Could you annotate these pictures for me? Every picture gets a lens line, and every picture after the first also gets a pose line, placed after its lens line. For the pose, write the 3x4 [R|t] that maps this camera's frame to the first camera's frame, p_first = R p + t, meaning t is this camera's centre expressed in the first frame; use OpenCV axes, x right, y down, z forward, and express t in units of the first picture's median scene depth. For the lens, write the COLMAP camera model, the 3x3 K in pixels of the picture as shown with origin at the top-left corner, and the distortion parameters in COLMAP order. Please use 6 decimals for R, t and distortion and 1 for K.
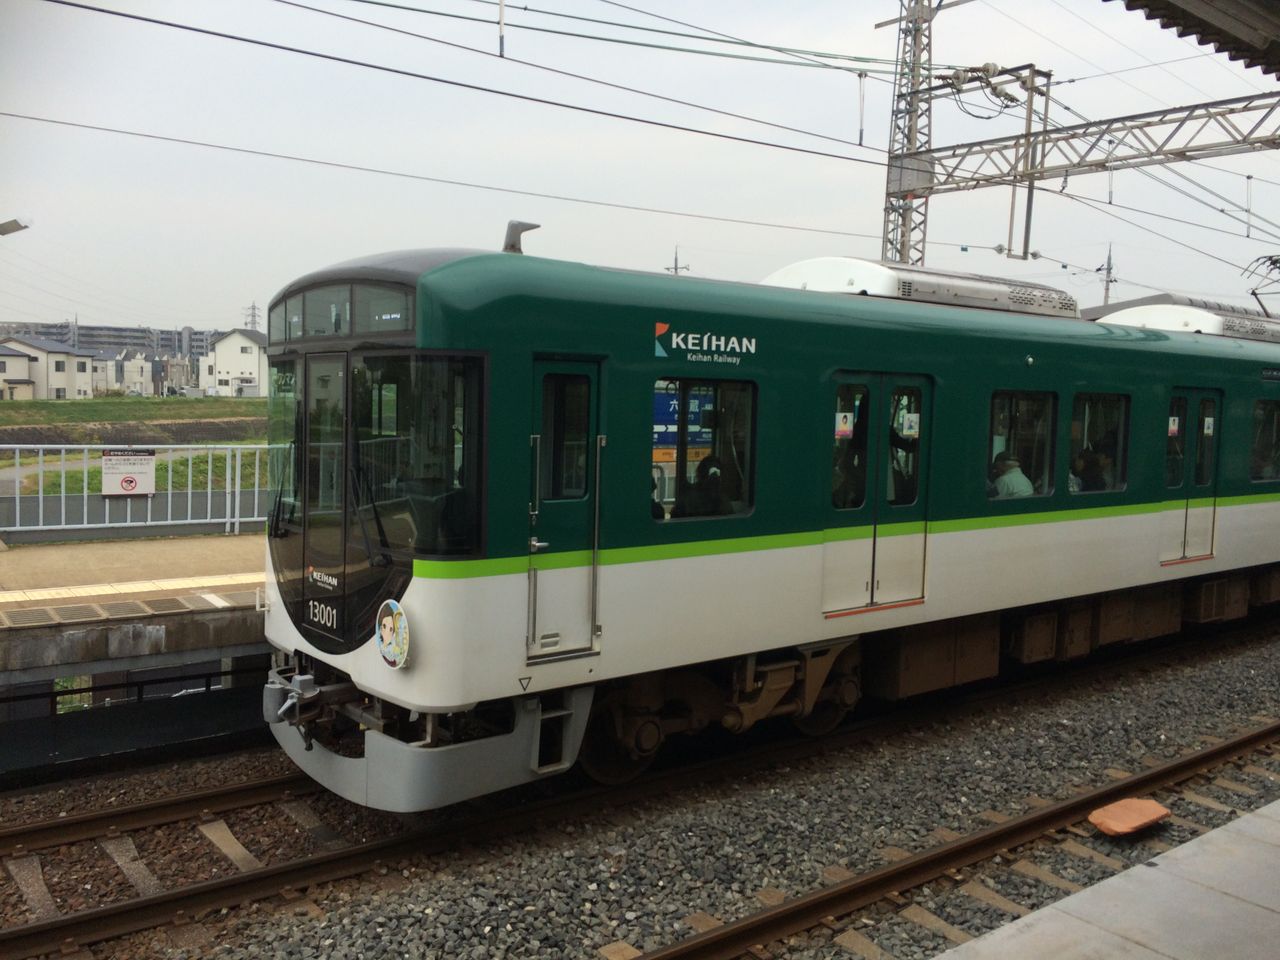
lens RADIAL K [[1130.6, 0, 640.0], [0, 1130.6, 480.0], [0, 0, 1]] dist [0.046754, -0.000894]
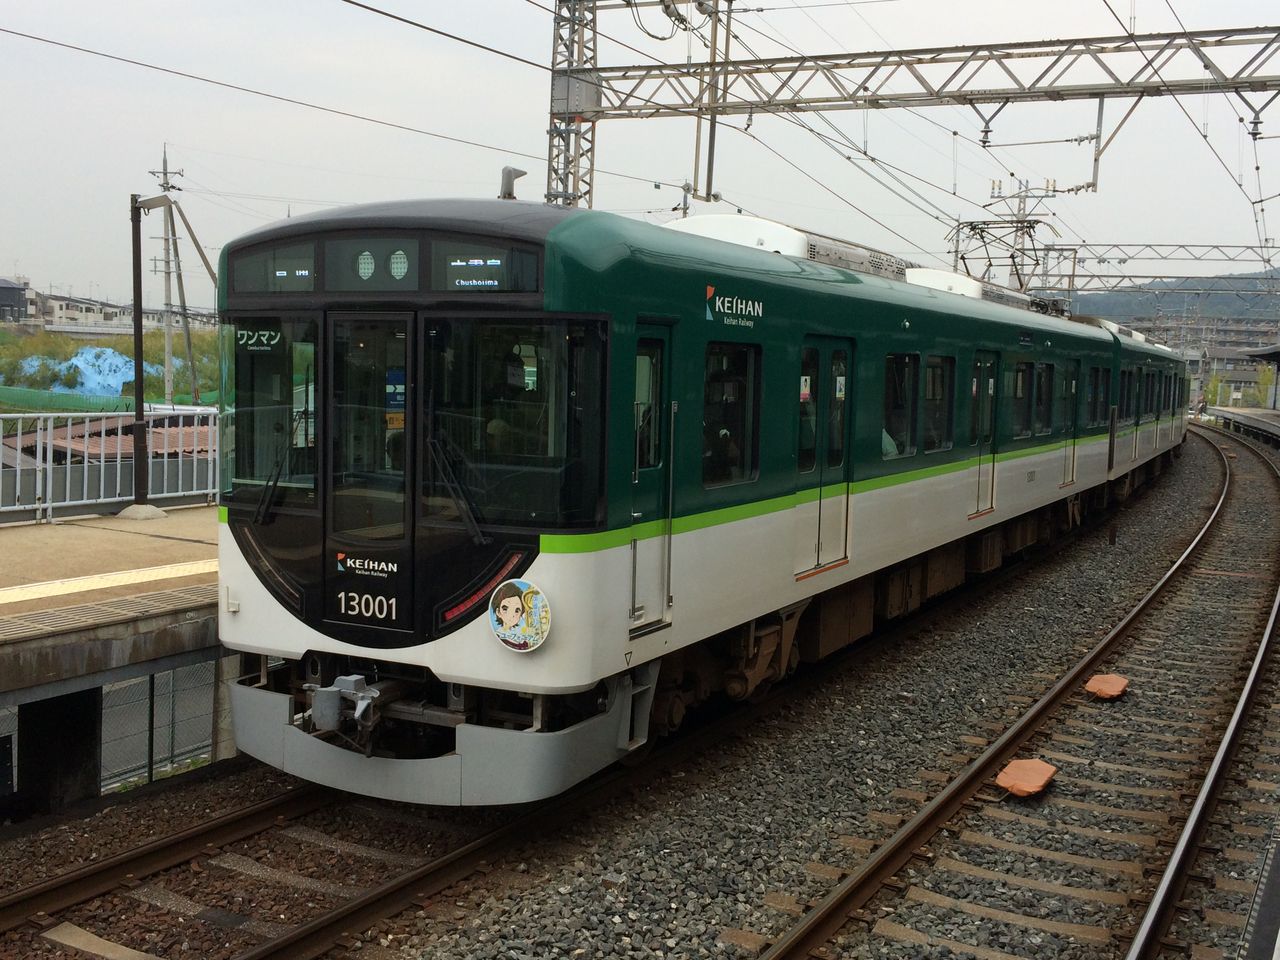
lens RADIAL K [[1366.5, 0, 640.0], [0, 1366.5, 480.0], [0, 0, 1]] dist [0.065937, 0.004658]
pose [[0.922267, -0.025132, 0.385736, -0.491246], [0.014415, 0.999426, 0.030651, -0.007948], [-0.386285, -0.022708, 0.922100, -0.071475]]
